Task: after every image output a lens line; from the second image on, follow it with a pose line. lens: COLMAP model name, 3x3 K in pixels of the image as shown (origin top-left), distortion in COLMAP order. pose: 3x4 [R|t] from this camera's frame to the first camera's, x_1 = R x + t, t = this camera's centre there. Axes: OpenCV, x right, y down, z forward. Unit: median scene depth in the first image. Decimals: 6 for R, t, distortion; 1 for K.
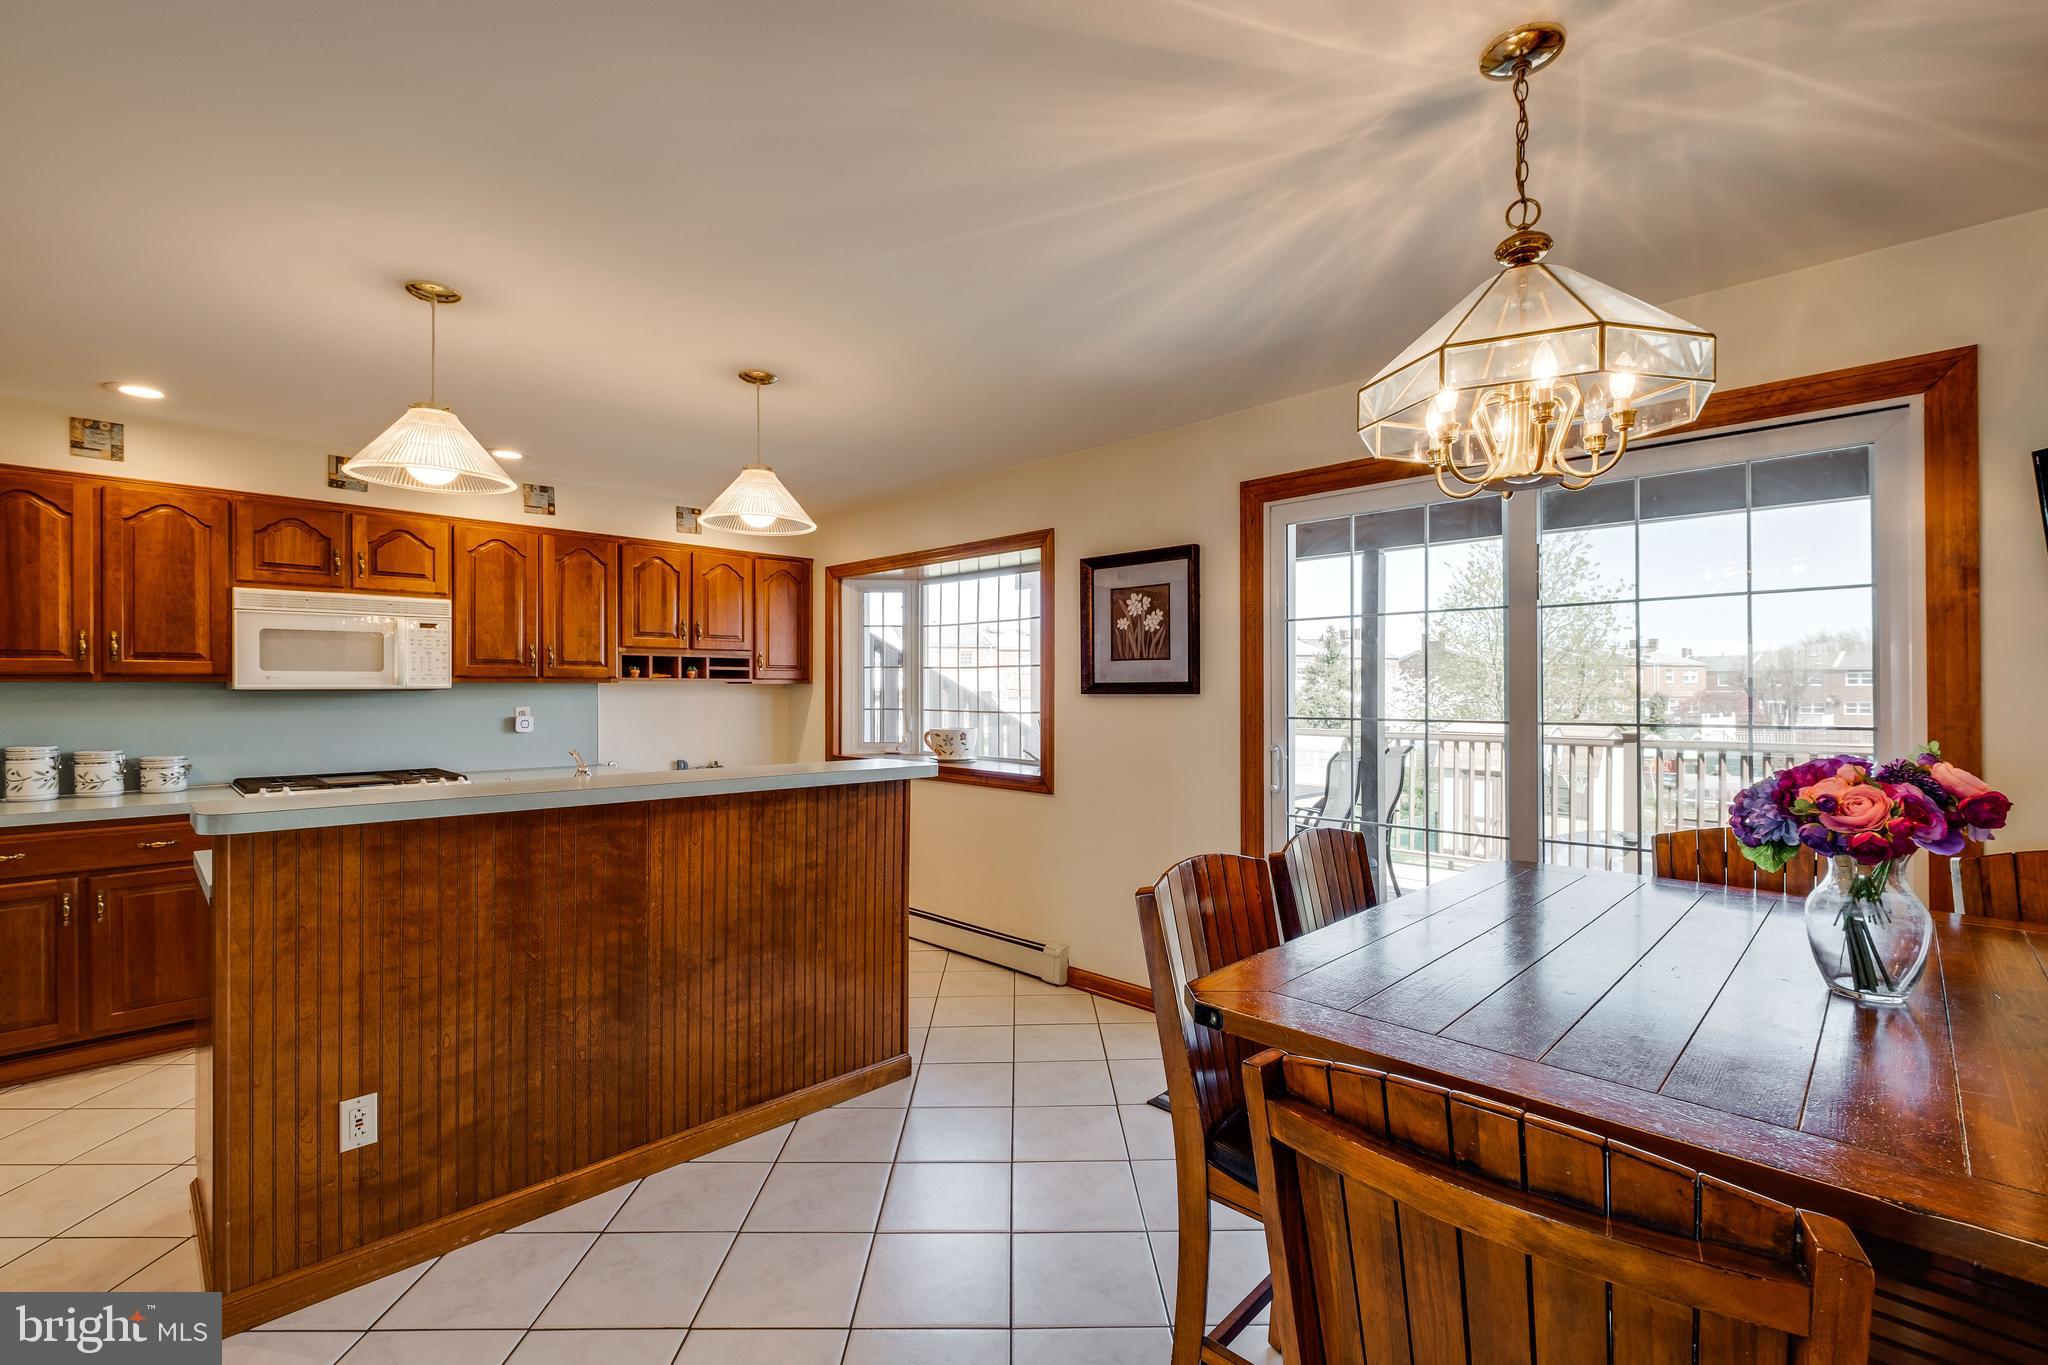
lens RADIAL K [[895.1, 0, 1031.4], [0, 895.1, 689.9], [0, 0, 1]] dist [0.001658, -0.004848]
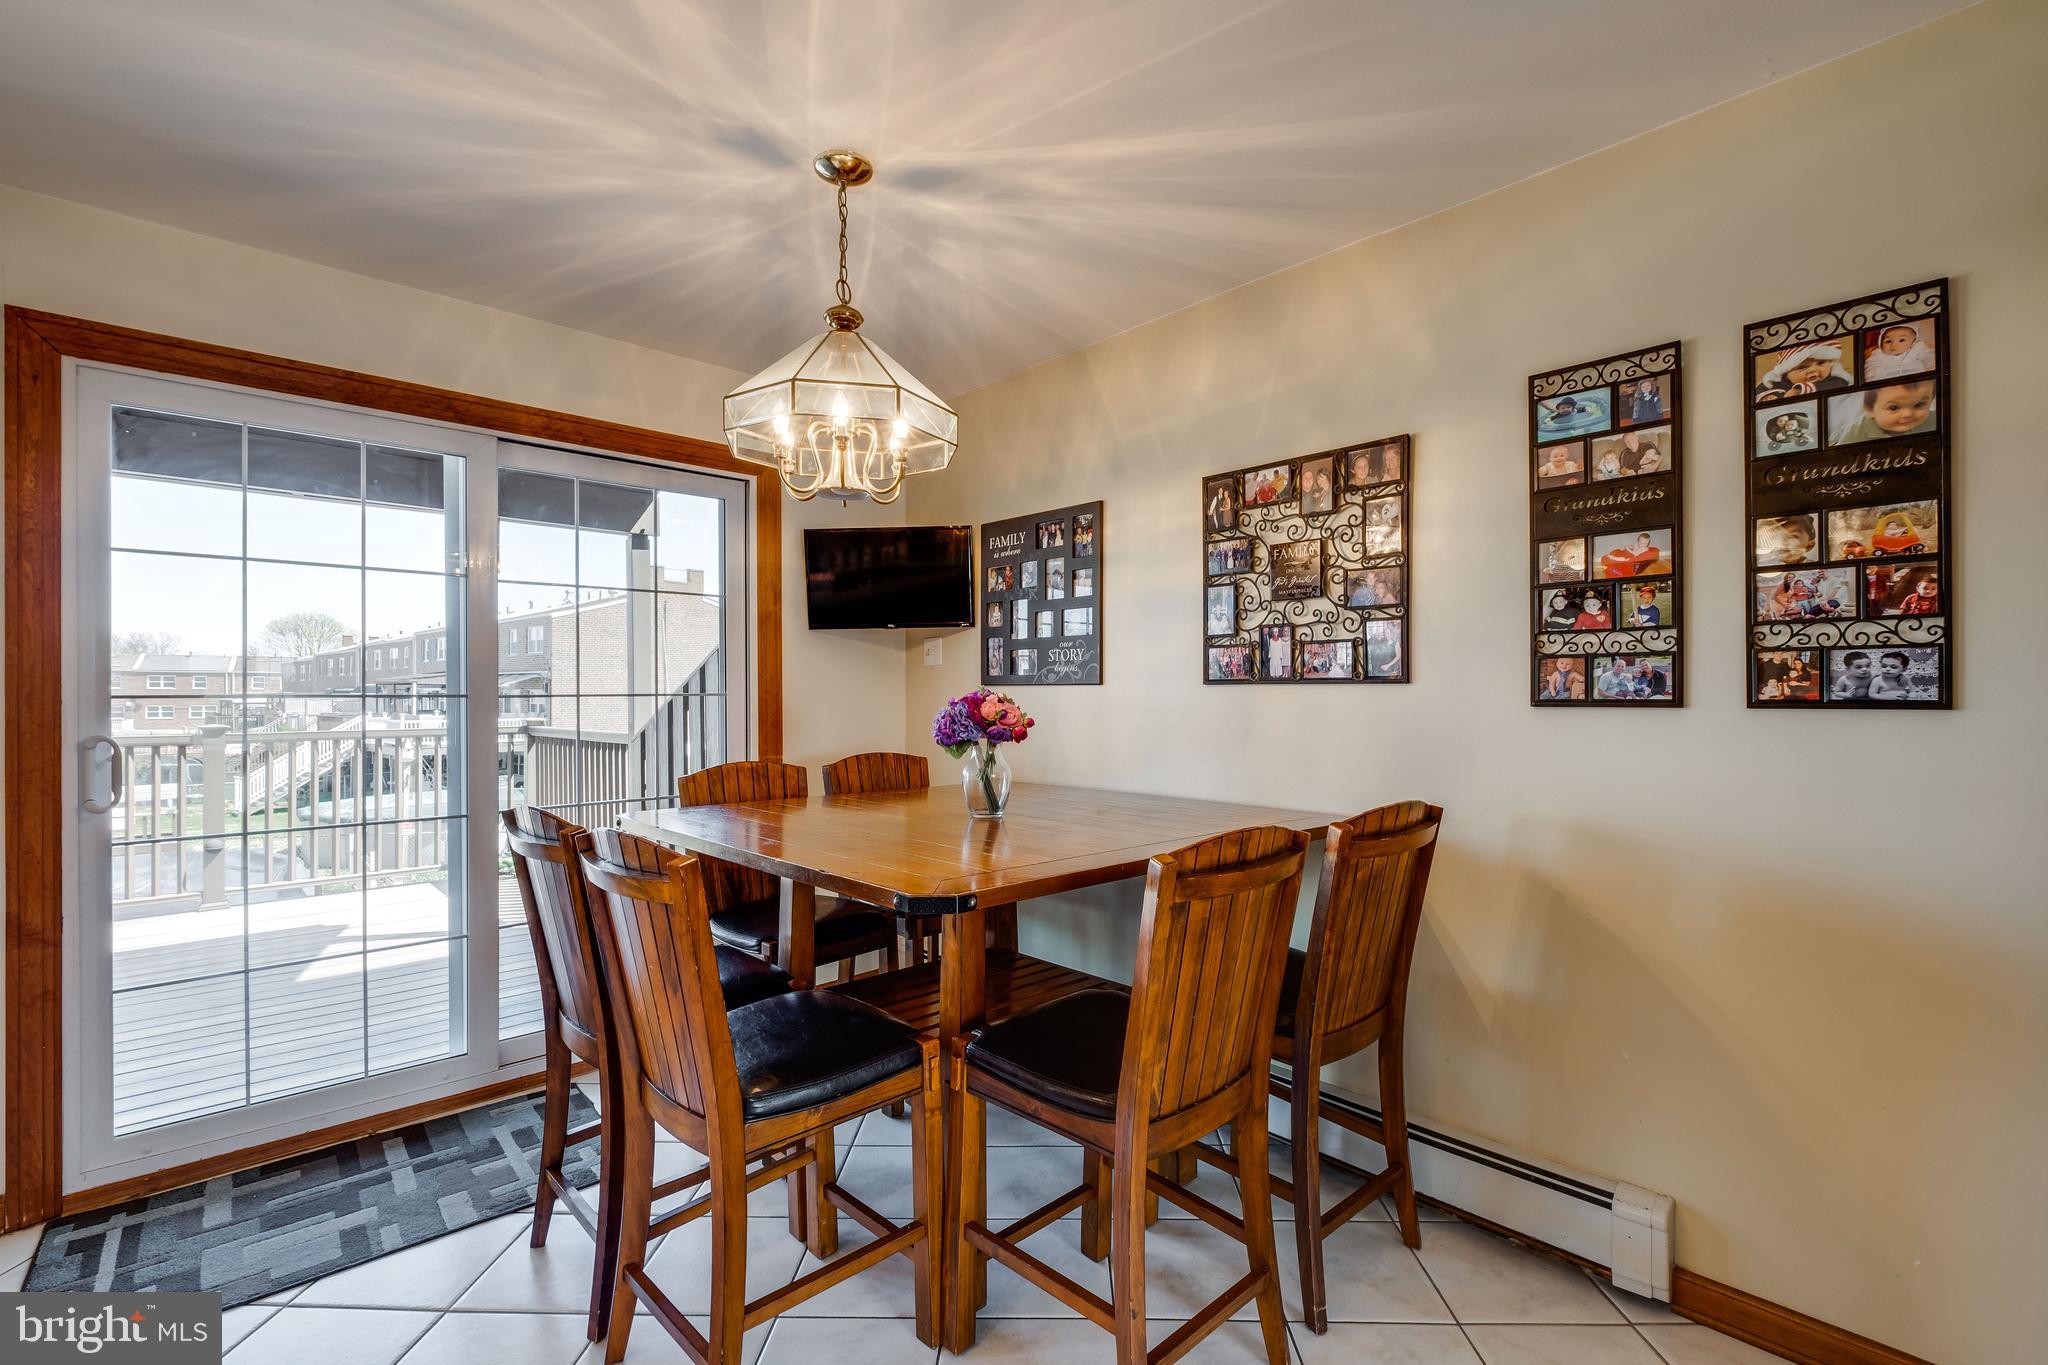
lens RADIAL K [[895.1, 0, 1031.4], [0, 895.1, 689.9], [0, 0, 1]] dist [0.001658, -0.004848]
pose [[0.041171, 0.004336, 0.999143, -0.304808], [0.000667, 0.999990, -0.004367, 0.026562], [-0.999152, 0.000846, 0.041168, 0.266156]]
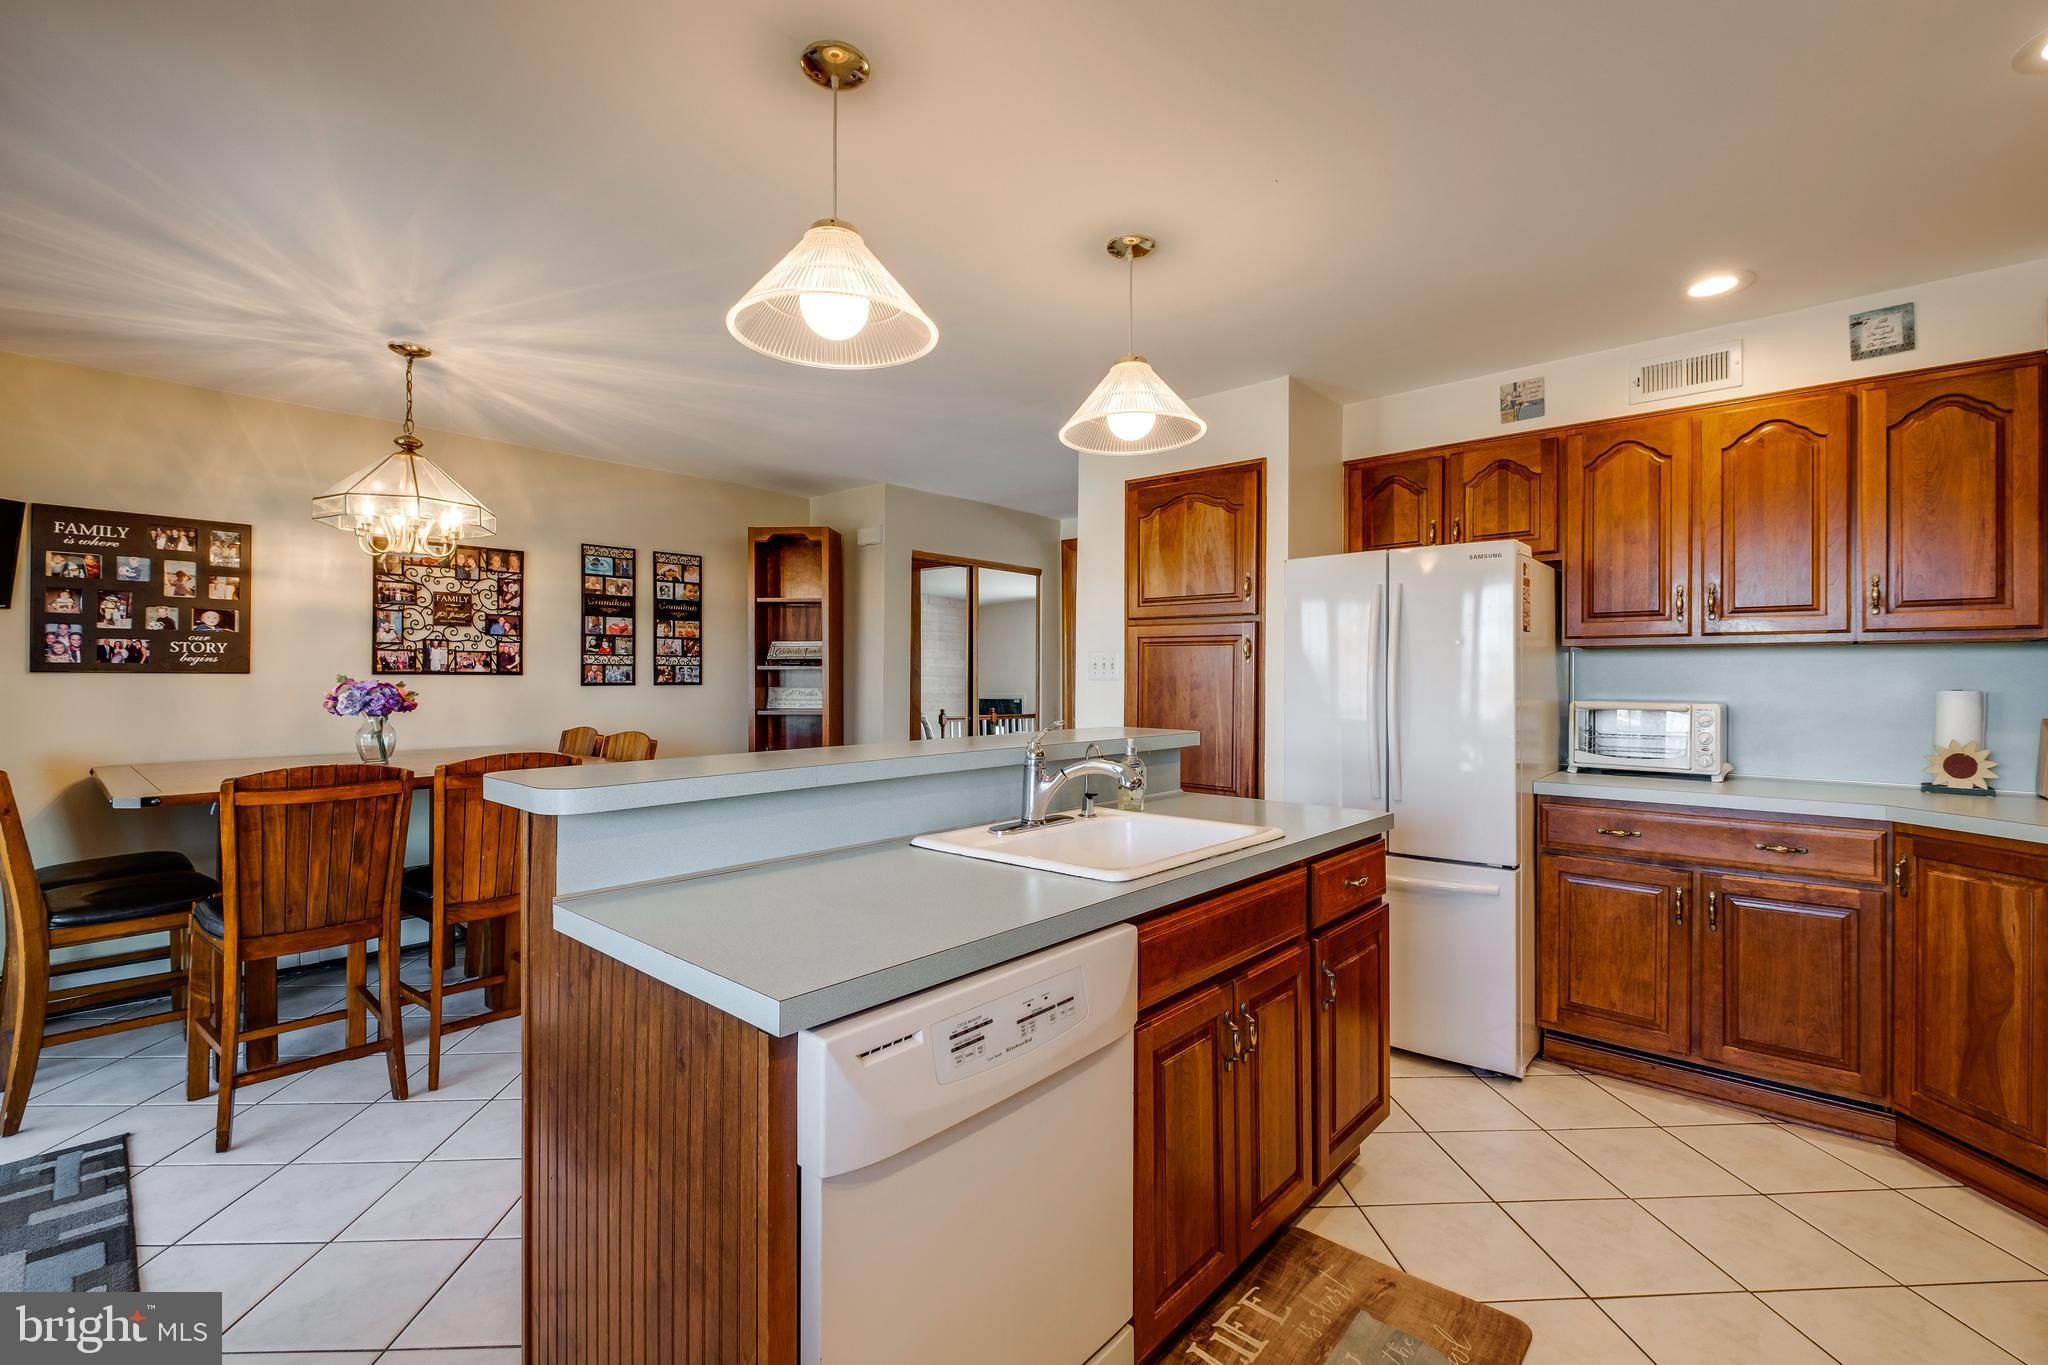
lens RADIAL K [[888.9, 0, 1026.6], [0, 888.9, 676.9], [0, 0, 1]] dist [-0.000066, -0.004776]
pose [[-0.999172, -0.000555, -0.040683, -0.324471], [-0.000504, 0.999999, -0.001263, 0.023272], [0.040684, -0.001242, -0.999171, 1.250895]]
